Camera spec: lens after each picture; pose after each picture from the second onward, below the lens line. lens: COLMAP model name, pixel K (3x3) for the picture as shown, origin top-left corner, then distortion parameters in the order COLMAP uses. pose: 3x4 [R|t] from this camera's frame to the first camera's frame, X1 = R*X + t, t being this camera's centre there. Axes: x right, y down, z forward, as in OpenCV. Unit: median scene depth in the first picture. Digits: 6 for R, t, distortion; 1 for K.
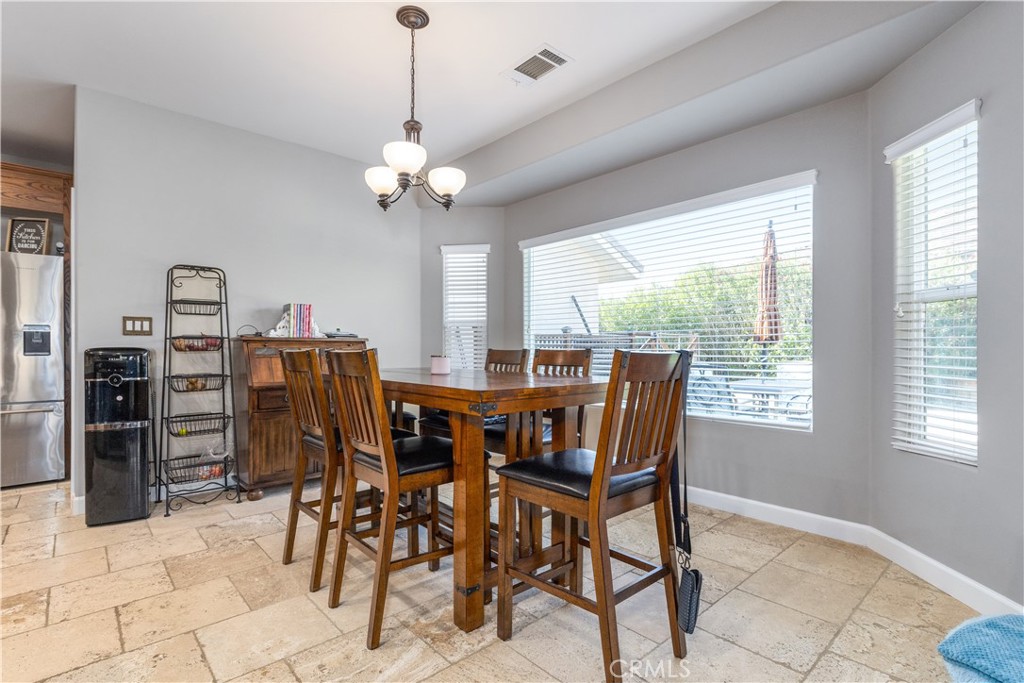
lens RADIAL K [[476.6, 0, 509.5], [0, 476.6, 350.8], [0, 0, 1]] dist [-0.002883, 0.000134]
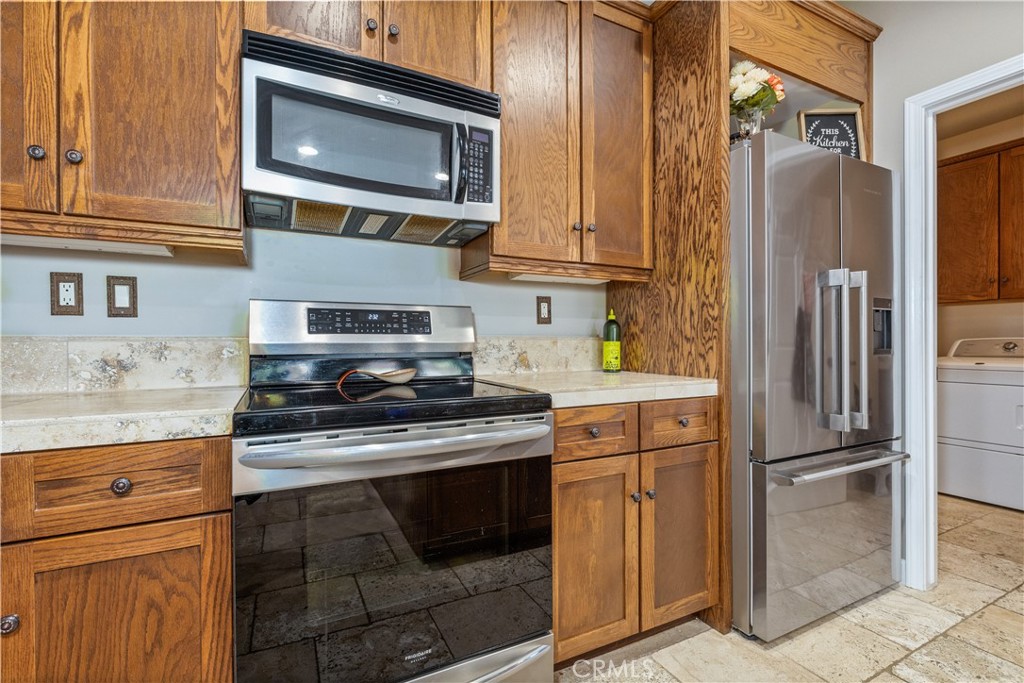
lens RADIAL K [[463.7, 0, 518.0], [0, 463.7, 342.7], [0, 0, 1]] dist [-0.007294, 0.000040]
pose [[0.966162, -0.007549, -0.257824, -1.232194], [0.003247, 0.999848, -0.017105, 0.003006], [0.257914, 0.015689, 0.966040, 0.387644]]
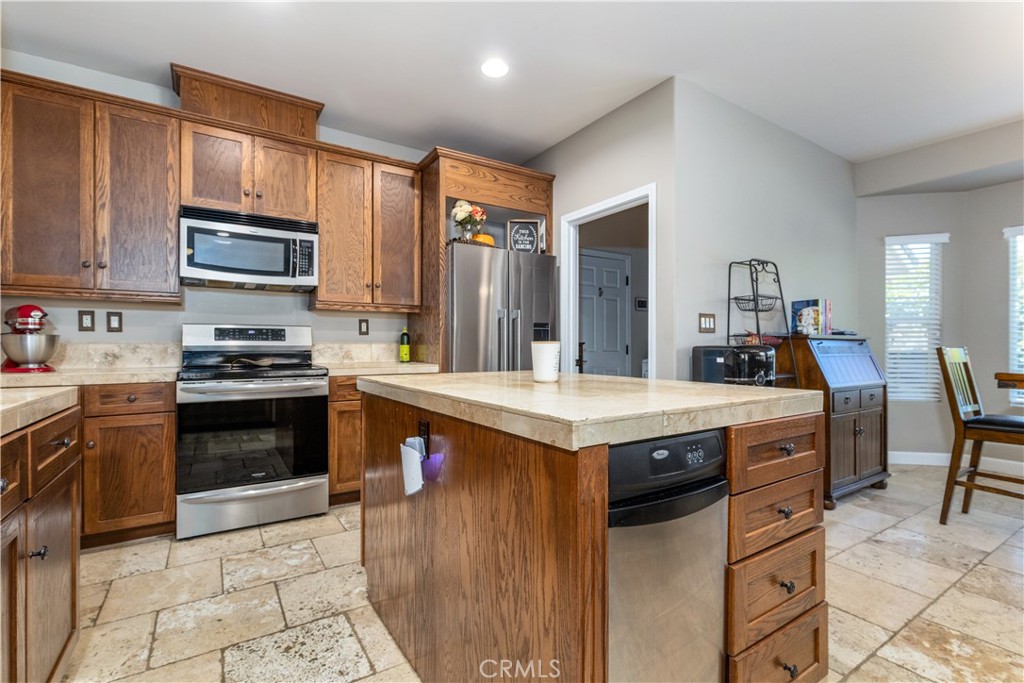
lens RADIAL K [[463.7, 0, 529.0], [0, 463.7, 342.3], [0, 0, 1]] dist [-0.007294, 0.000040]
pose [[0.989449, -0.000926, -0.144879, -0.858453], [-0.001968, 0.999801, -0.019828, 0.005128], [0.144869, 0.019904, 0.989251, 0.017906]]
